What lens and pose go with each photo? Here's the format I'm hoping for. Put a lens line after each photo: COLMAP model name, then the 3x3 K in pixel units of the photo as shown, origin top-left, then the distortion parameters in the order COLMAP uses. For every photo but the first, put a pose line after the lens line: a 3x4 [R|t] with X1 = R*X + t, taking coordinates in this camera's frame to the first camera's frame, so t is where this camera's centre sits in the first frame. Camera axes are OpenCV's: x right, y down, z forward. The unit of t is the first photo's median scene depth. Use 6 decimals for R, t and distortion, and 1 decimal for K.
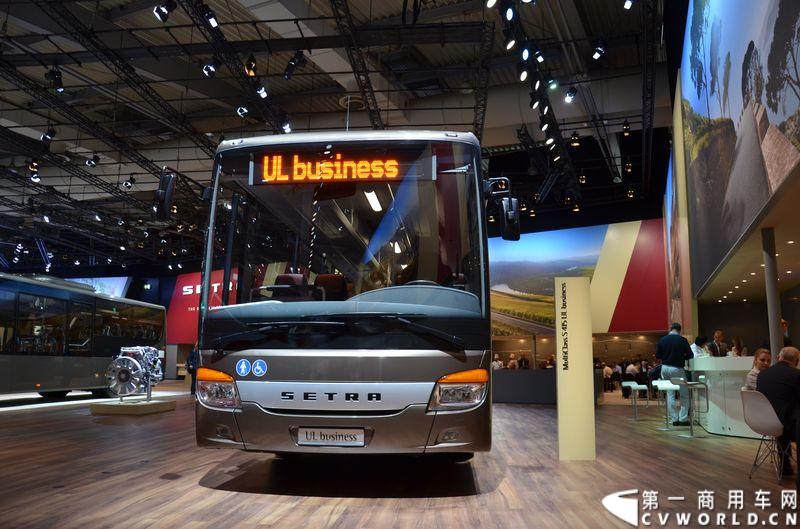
lens RADIAL K [[624.1, 0, 407.2], [0, 624.1, 272.2], [0, 0, 1]] dist [-0.149246, 0.115880]
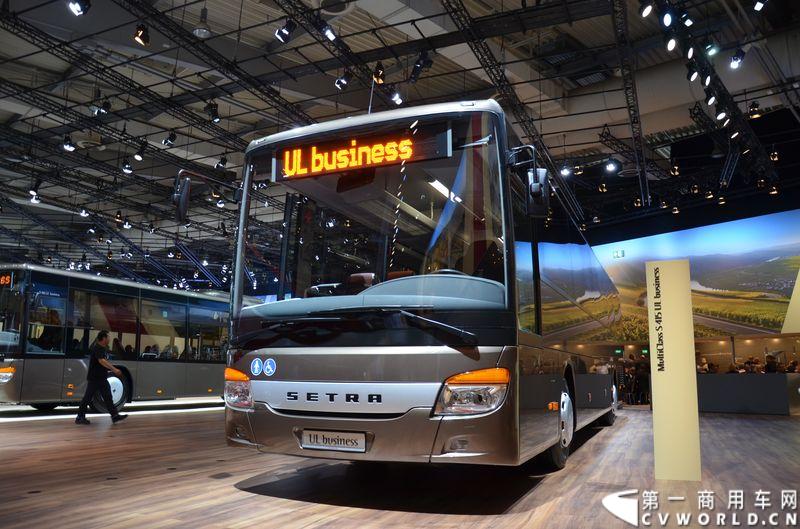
lens RADIAL K [[624.1, 0, 407.2], [0, 624.1, 272.2], [0, 0, 1]] dist [-0.149246, 0.115880]
pose [[0.946273, -0.049467, -0.319564, 0.256586], [0.045490, 0.998767, -0.019903, 0.032039], [0.320154, 0.004297, 0.947356, 0.134461]]
